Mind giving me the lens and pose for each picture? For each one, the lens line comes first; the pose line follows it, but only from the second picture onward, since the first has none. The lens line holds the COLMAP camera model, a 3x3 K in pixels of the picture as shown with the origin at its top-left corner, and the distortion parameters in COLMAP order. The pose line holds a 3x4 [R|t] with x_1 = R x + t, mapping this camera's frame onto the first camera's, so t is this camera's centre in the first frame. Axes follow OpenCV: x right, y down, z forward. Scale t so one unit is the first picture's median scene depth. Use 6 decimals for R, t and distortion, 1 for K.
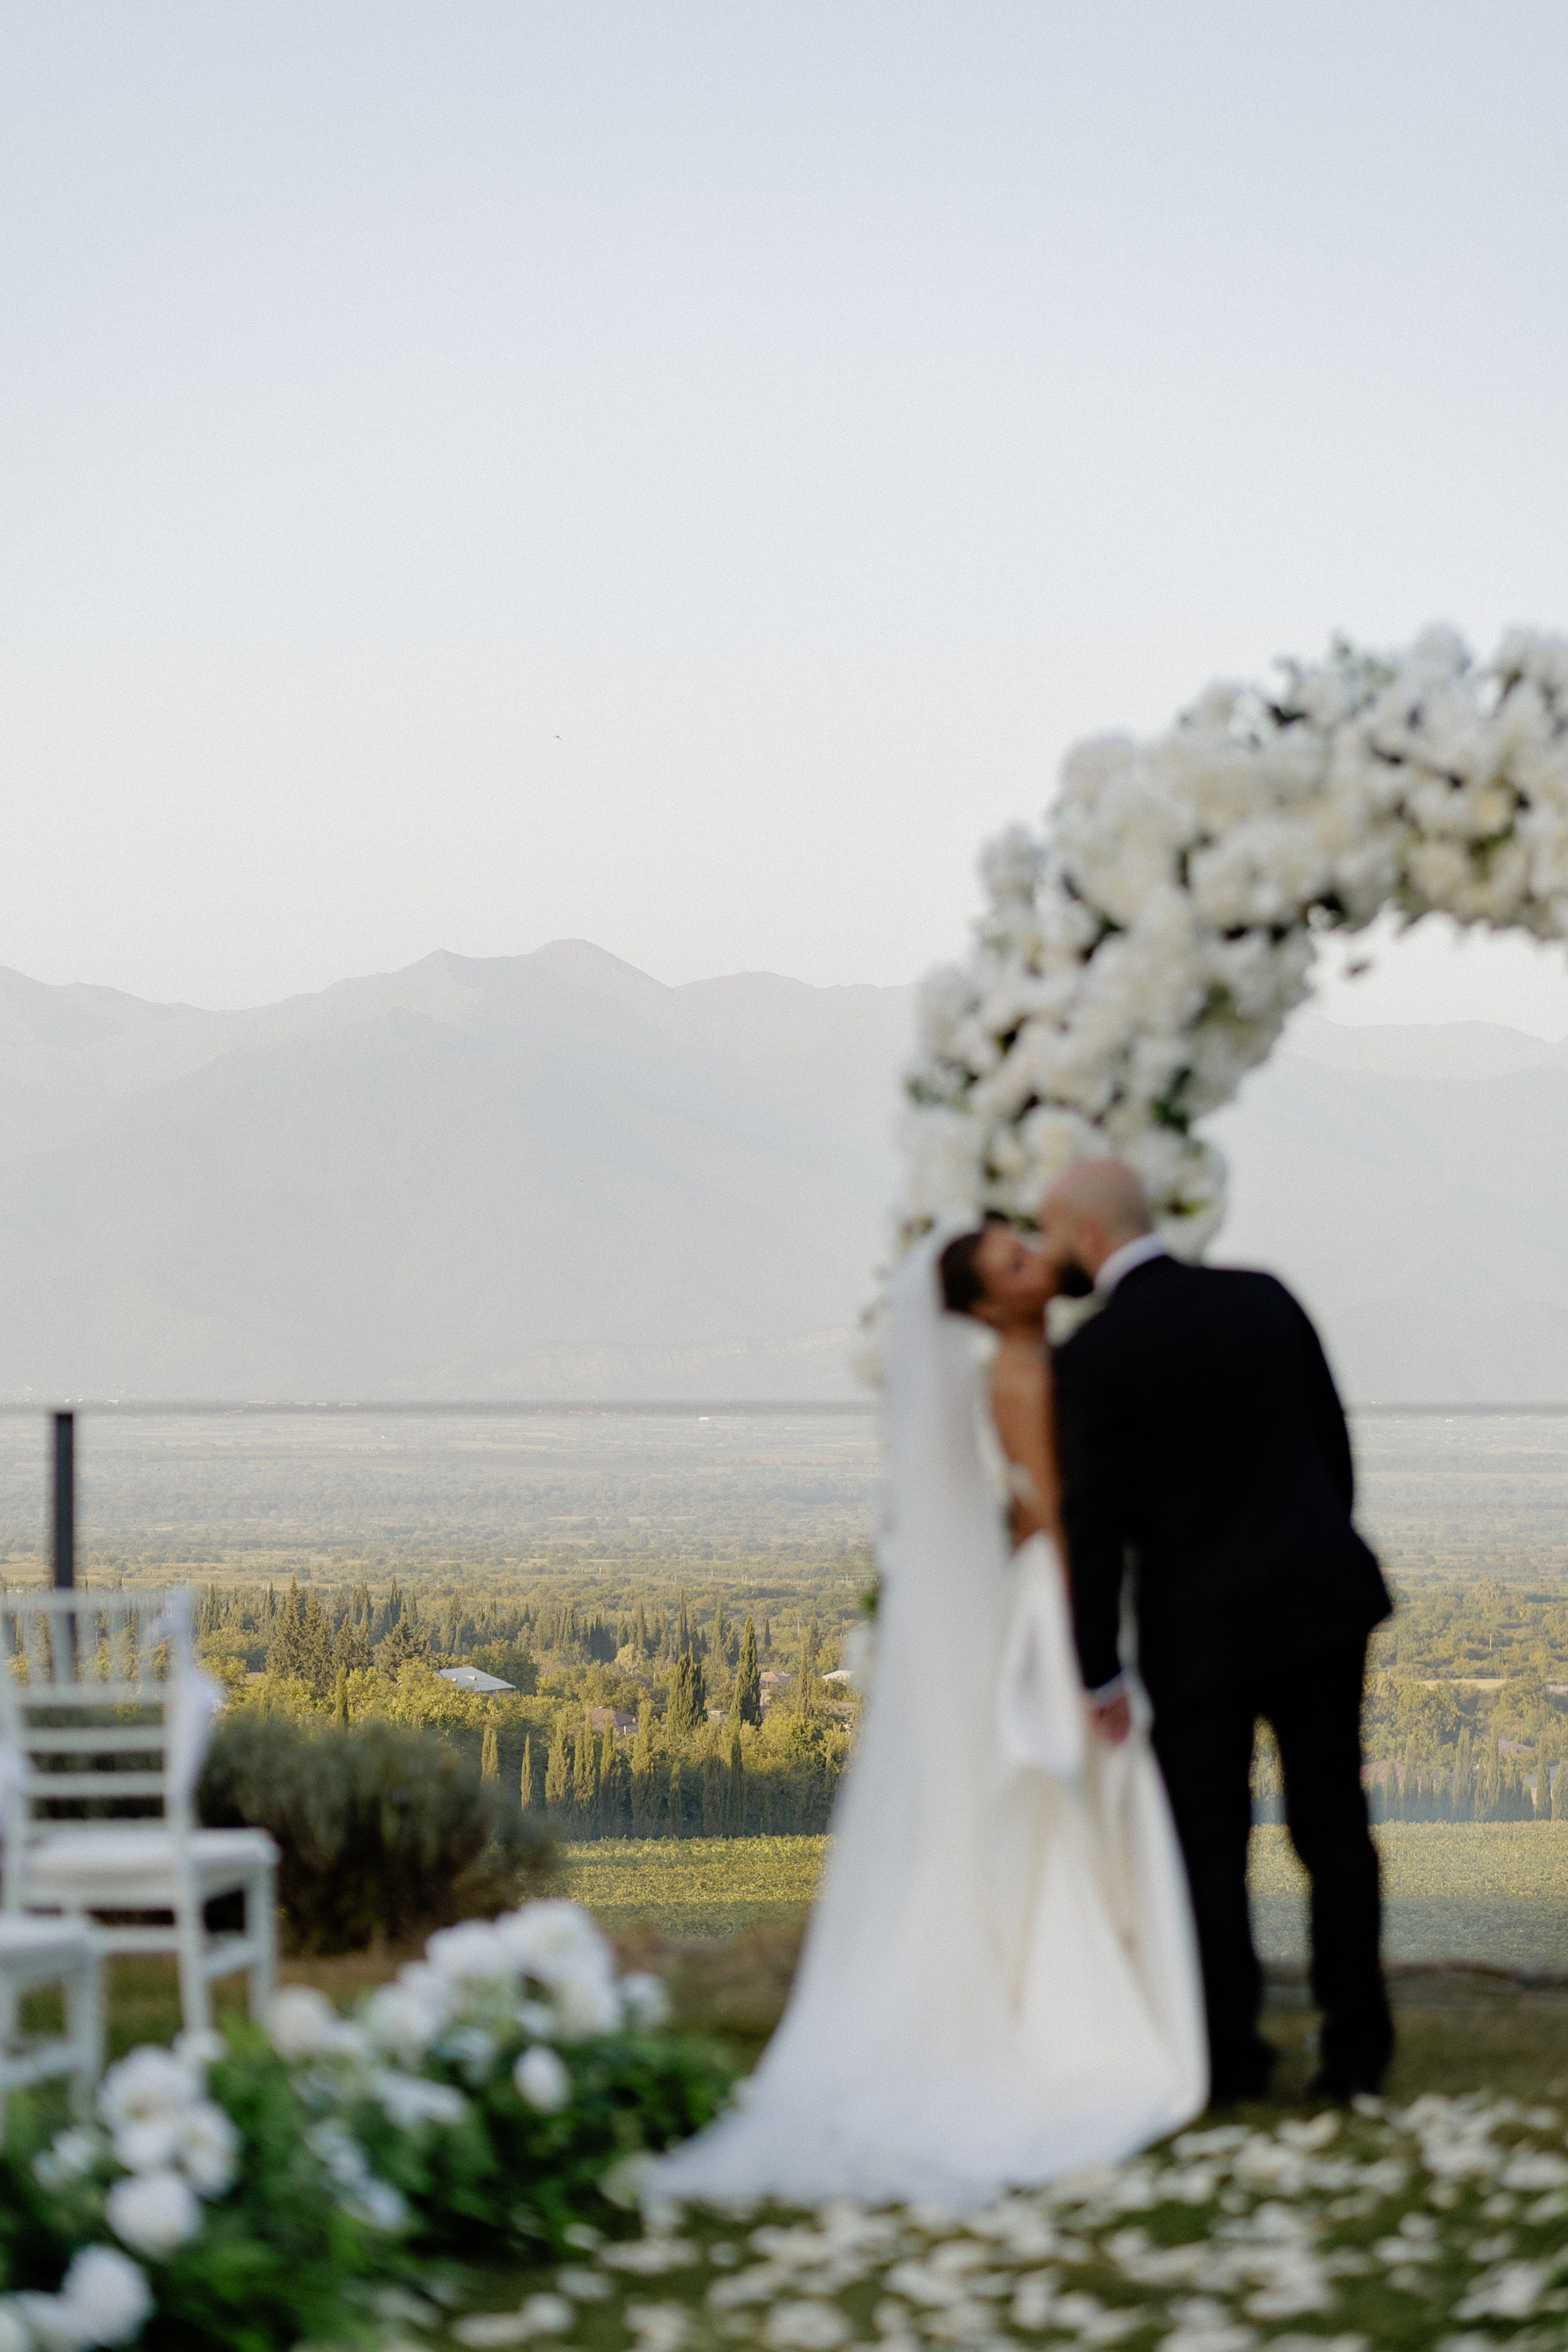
lens RADIAL K [[5624.1, 0, 784.0], [0, 5624.1, 1176.0], [0, 0, 1]] dist [0.027795, 0.019855]
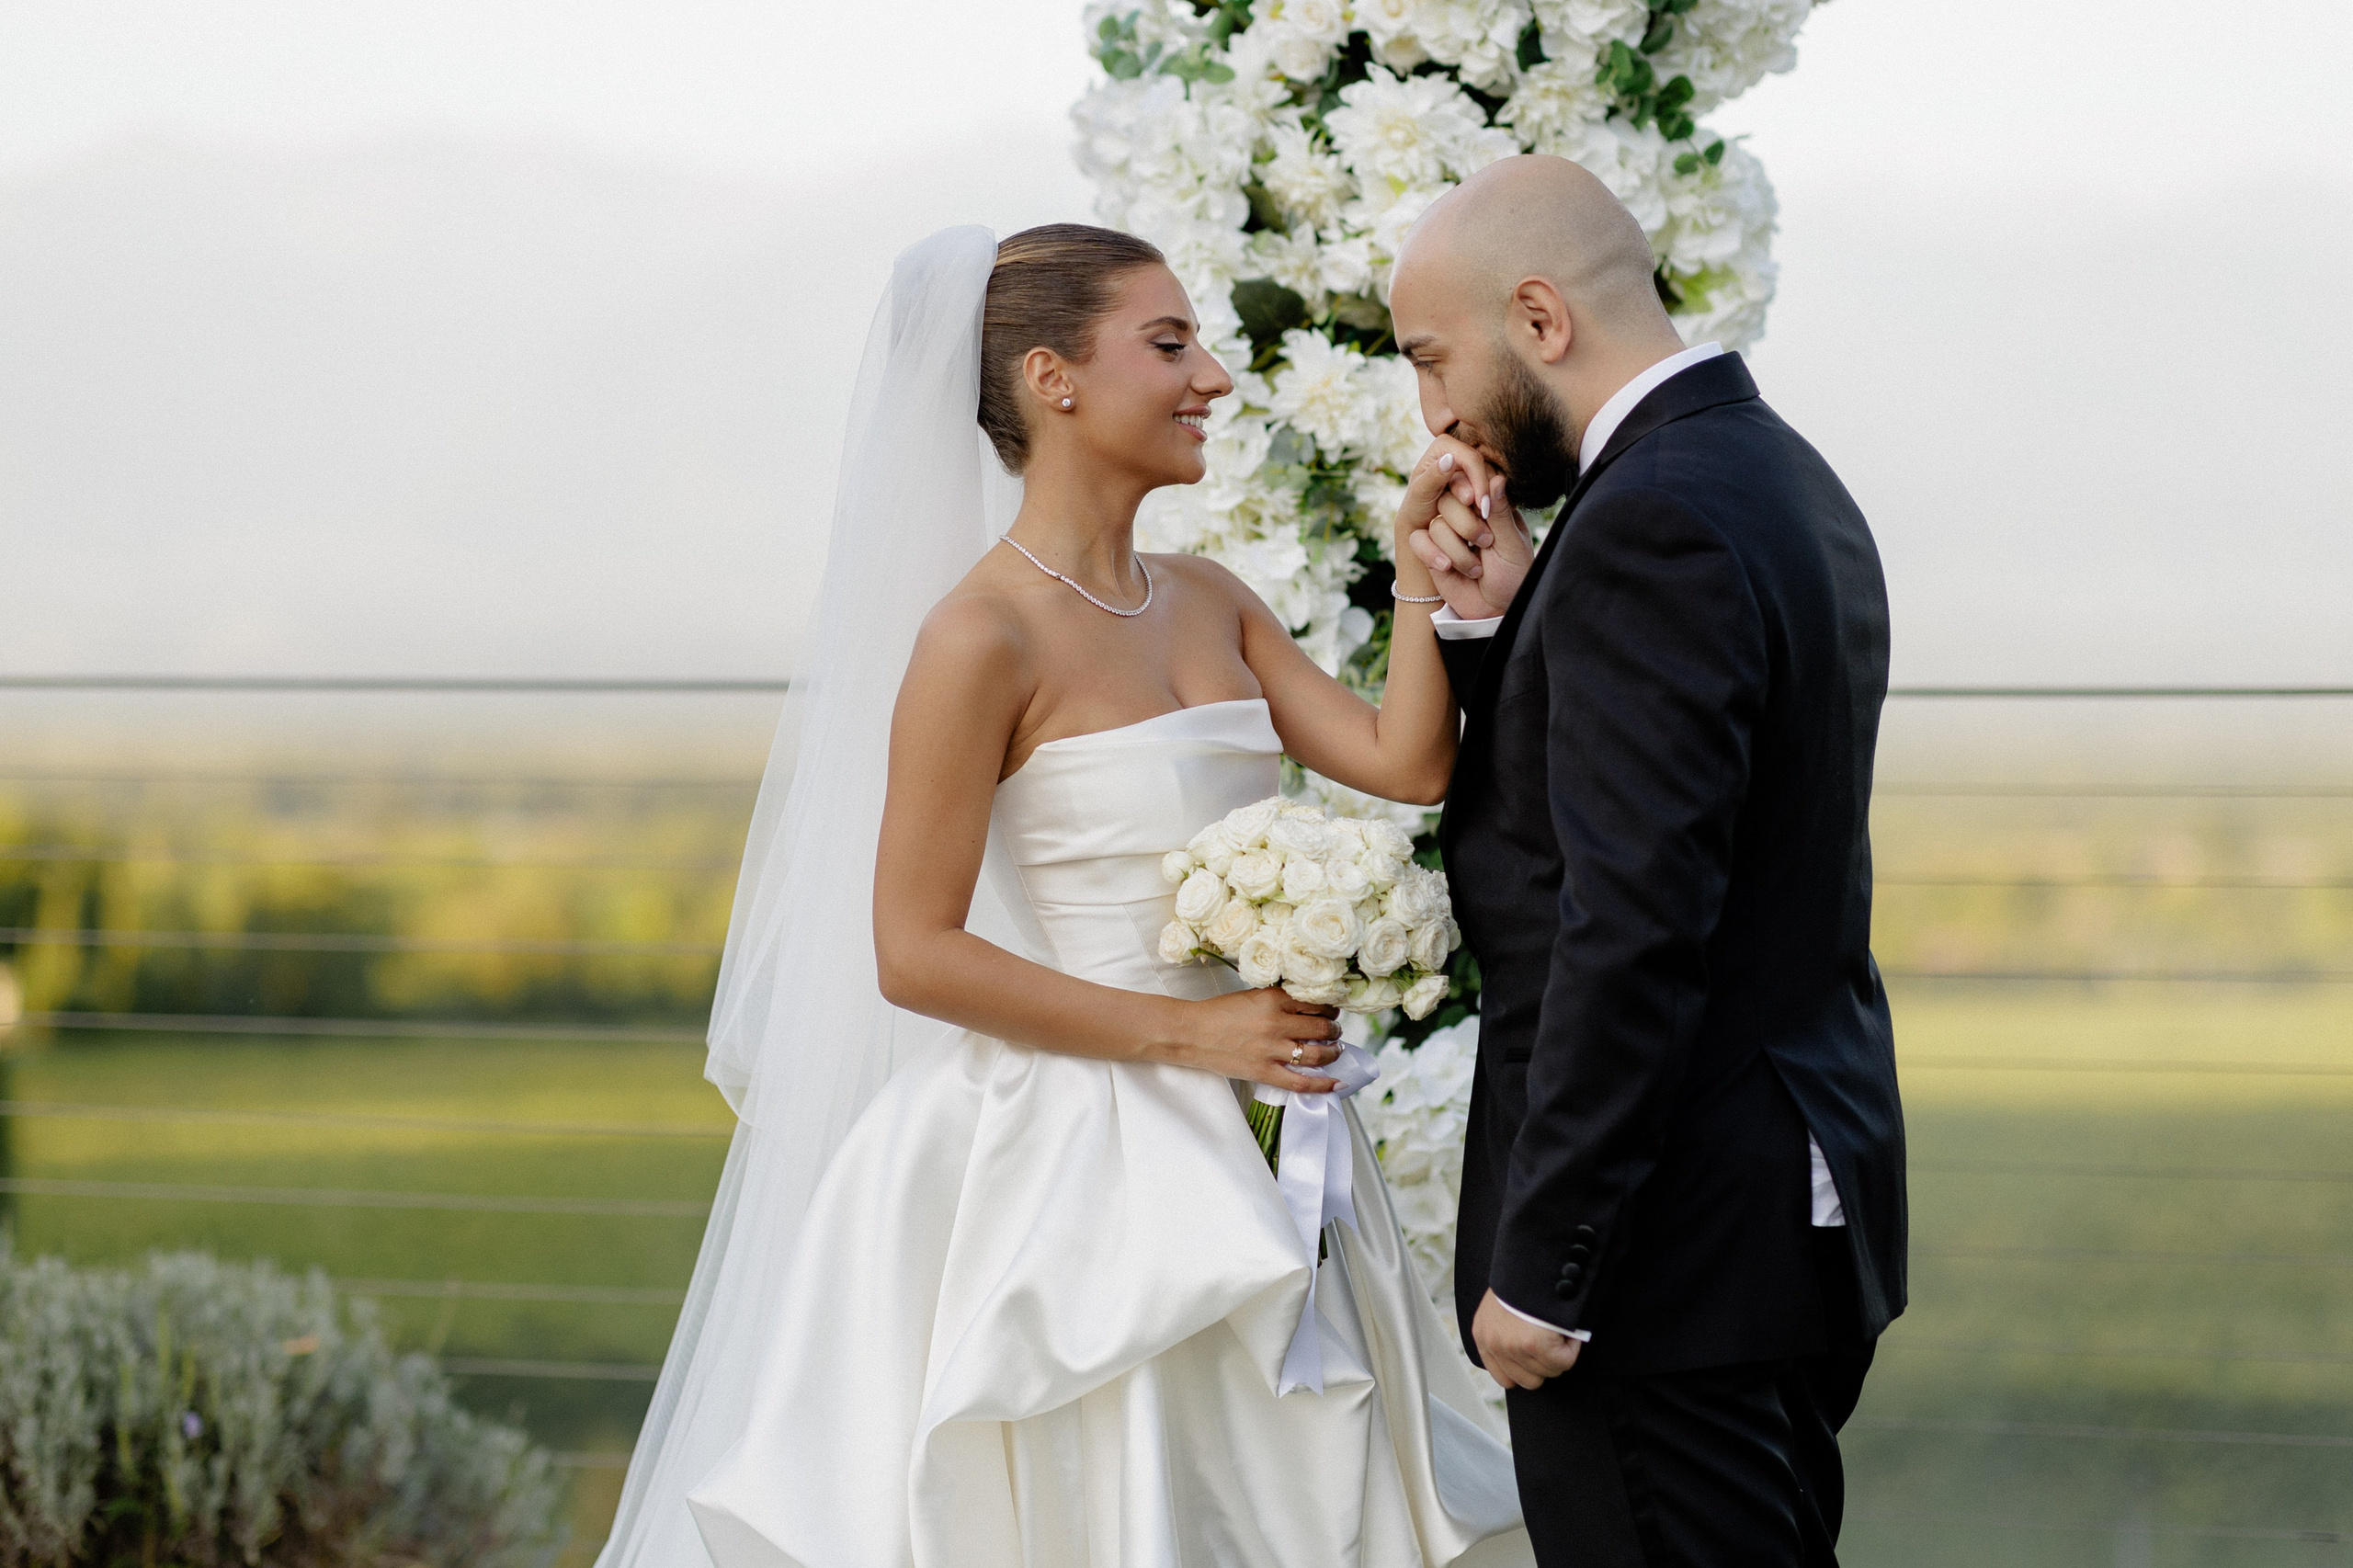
lens RADIAL K [[5755.4, 0, 1176.5], [0, 5755.4, 784.0], [0, 0, 1]] dist [0.000298, 1.607143]
pose [[0.997967, 0.007088, -0.063332, 0.060291], [-0.002094, 0.996906, 0.078569, 0.009345], [0.063693, -0.078277, 0.994895, 0.512980]]
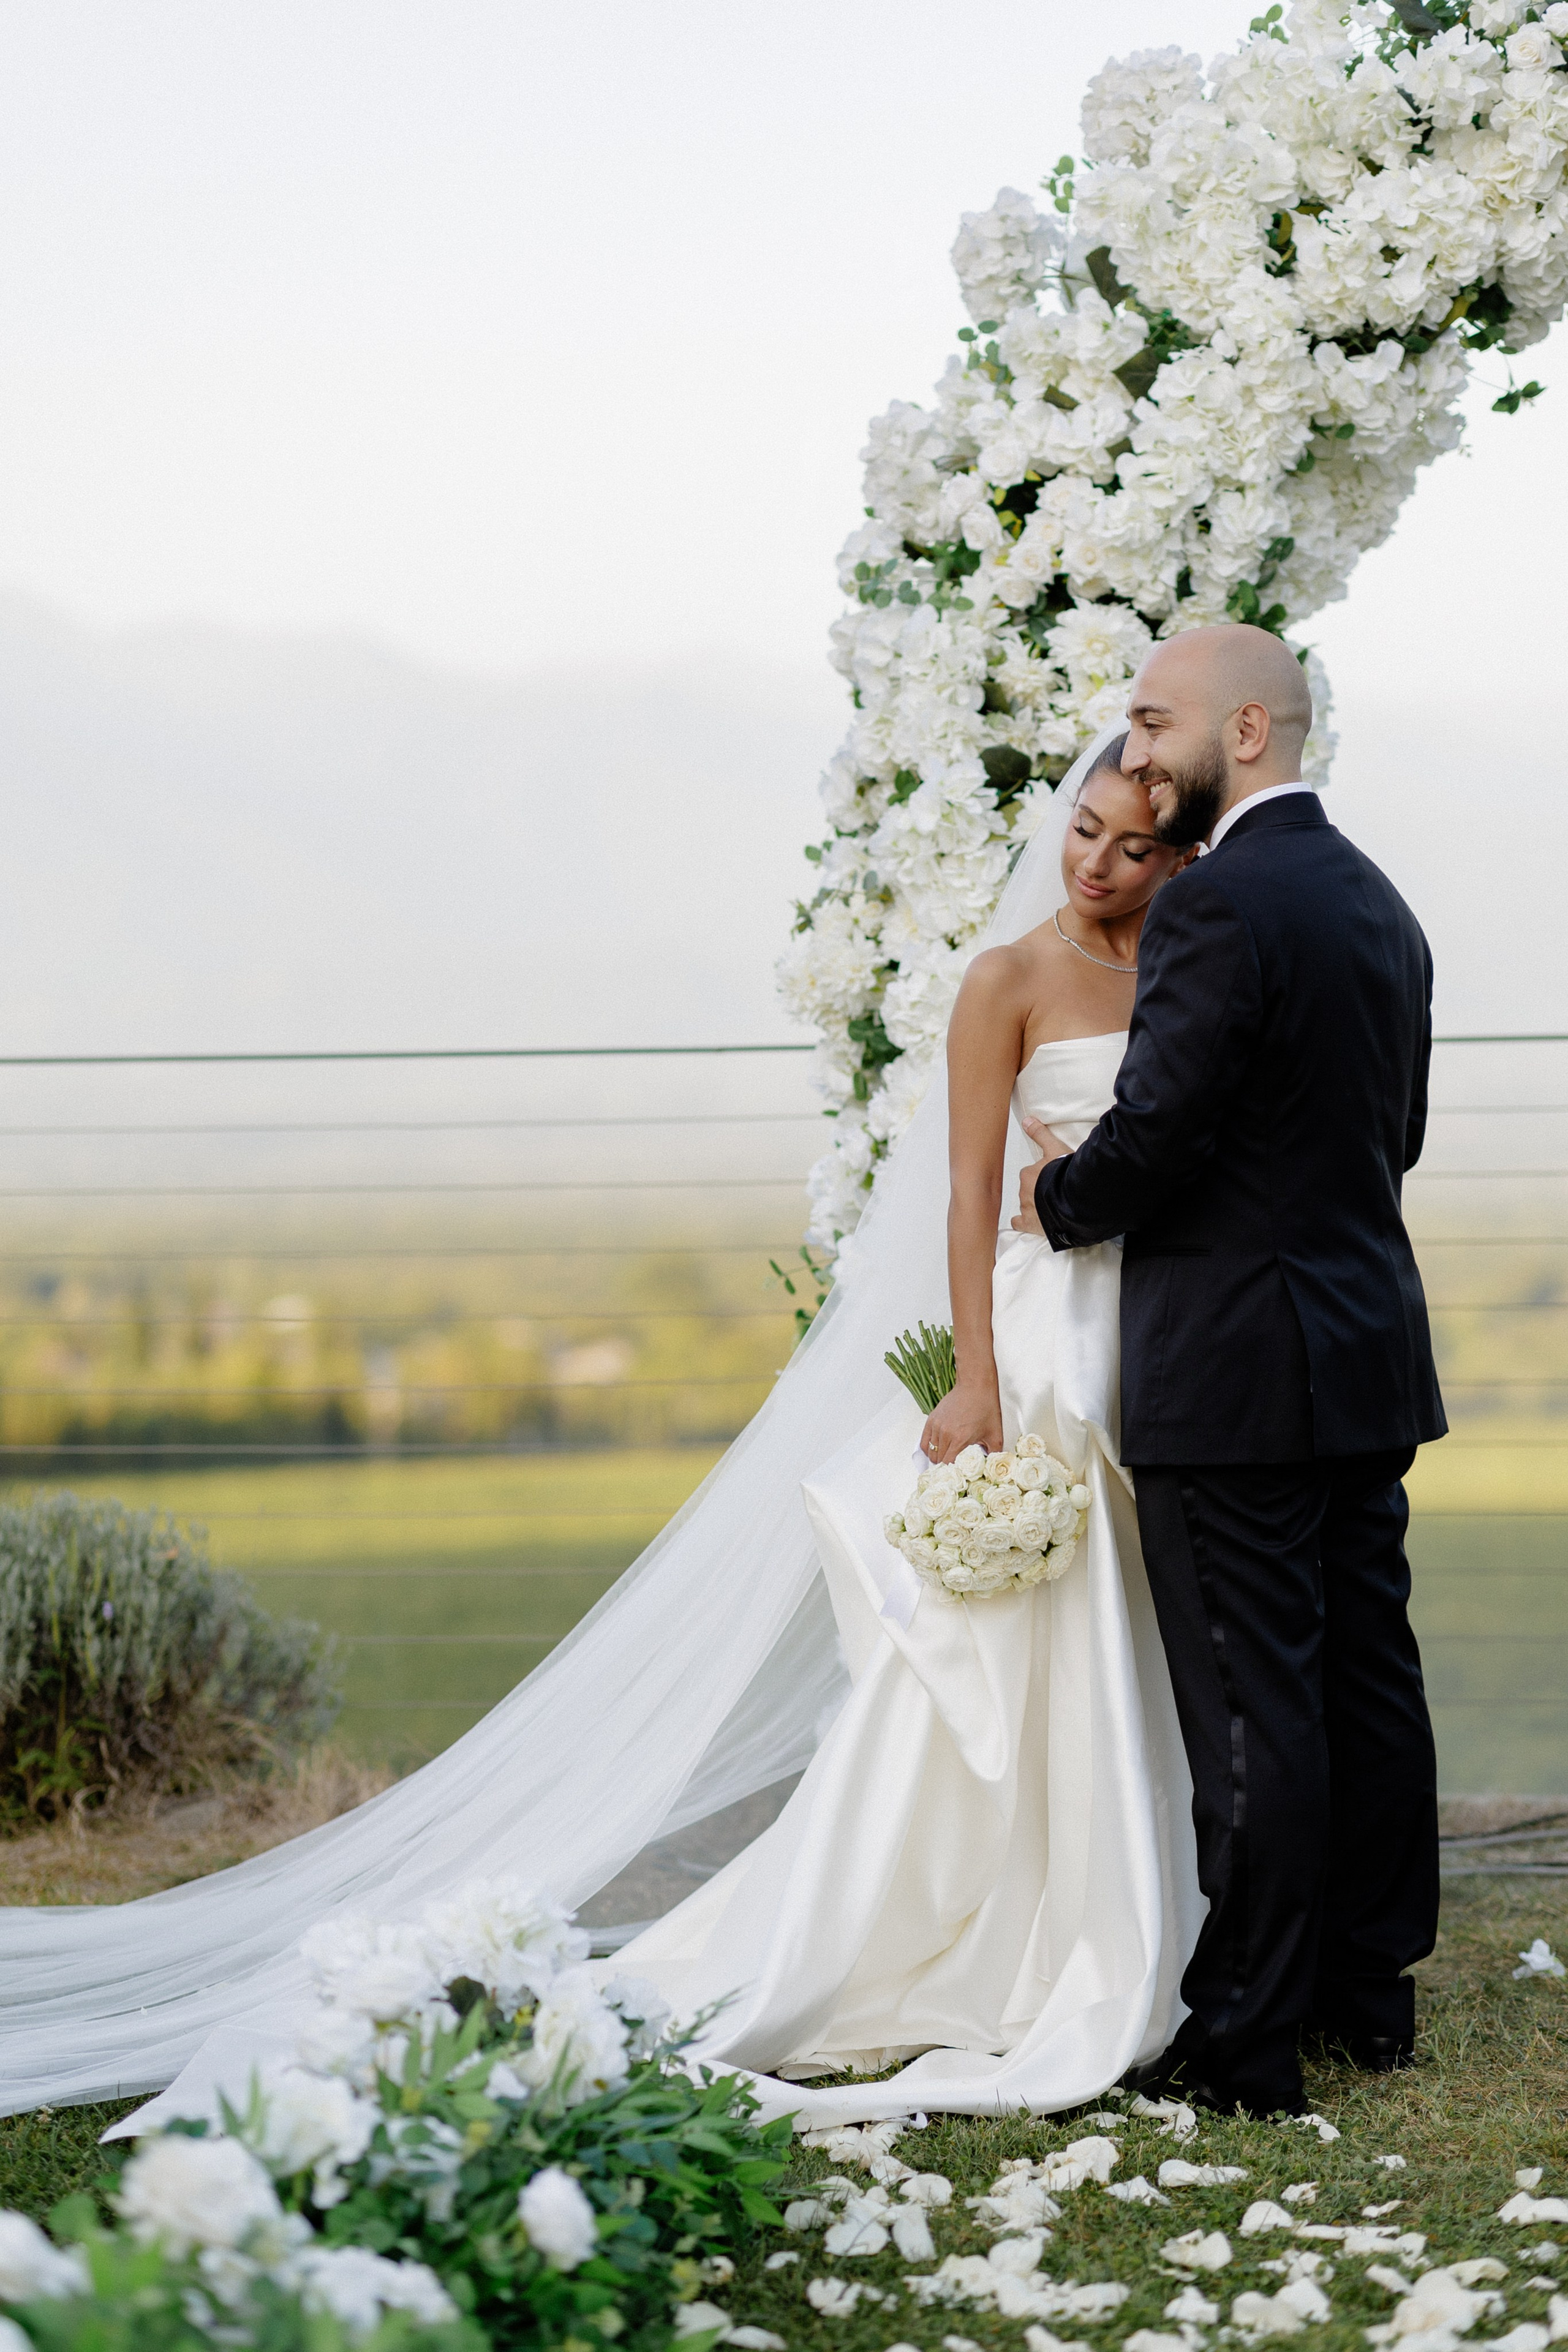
lens RADIAL K [[5753.0, 0, 780.2], [0, 5753.0, 1119.8], [0, 0, 1]] dist [0.000298, 1.607143]
pose [[0.995458, -0.012361, 0.094398, -0.055517], [0.007125, 0.998427, 0.055605, 0.011250], [-0.094937, -0.054680, 0.993980, 0.308456]]
